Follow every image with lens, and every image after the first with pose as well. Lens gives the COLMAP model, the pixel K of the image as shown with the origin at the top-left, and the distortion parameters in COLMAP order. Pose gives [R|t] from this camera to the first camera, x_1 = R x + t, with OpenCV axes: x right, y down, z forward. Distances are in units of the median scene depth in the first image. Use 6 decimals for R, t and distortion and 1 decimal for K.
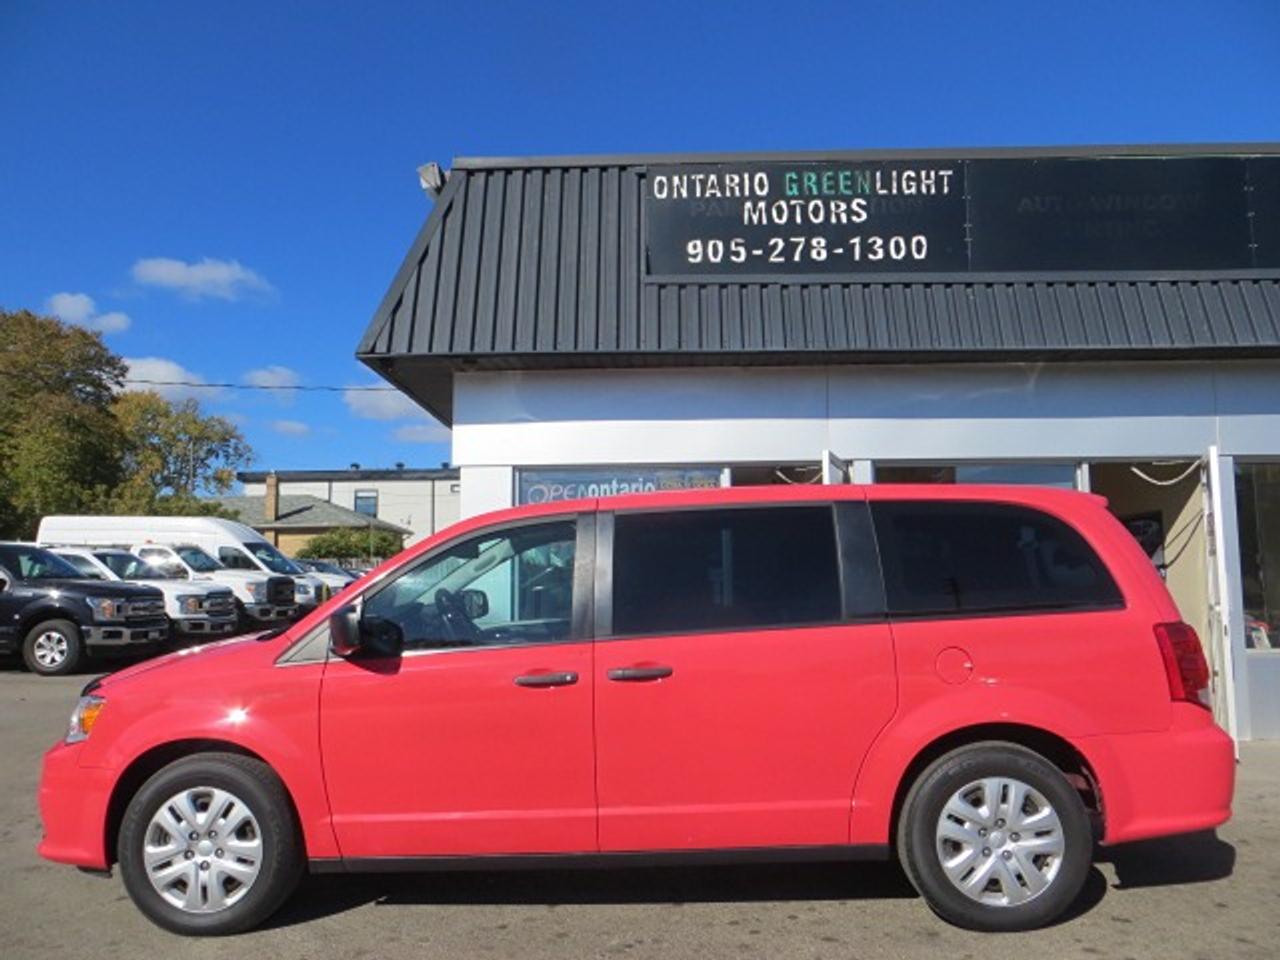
lens RADIAL K [[922.1, 0, 642.3], [0, 922.1, 510.1], [0, 0, 1]] dist [-0.002511, -0.001258]
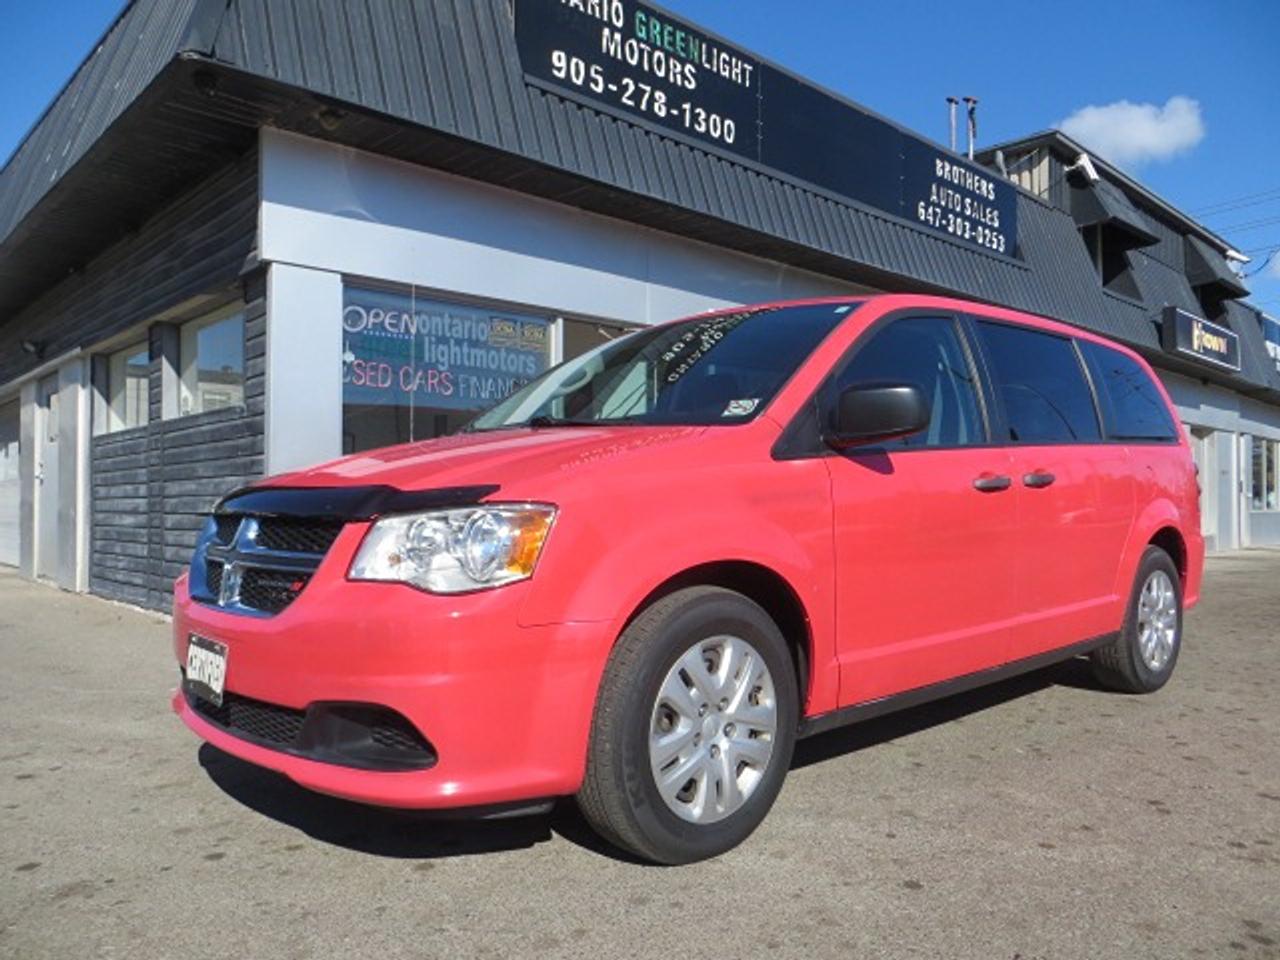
lens RADIAL K [[917.6, 0, 640.0], [0, 917.6, 480.0], [0, 0, 1]] dist [0.030312, 0.000314]
pose [[0.727623, 0.020618, 0.685667, -0.482546], [-0.054160, 0.998155, 0.027459, 0.087450], [-0.683836, -0.057115, 0.727397, 0.282412]]
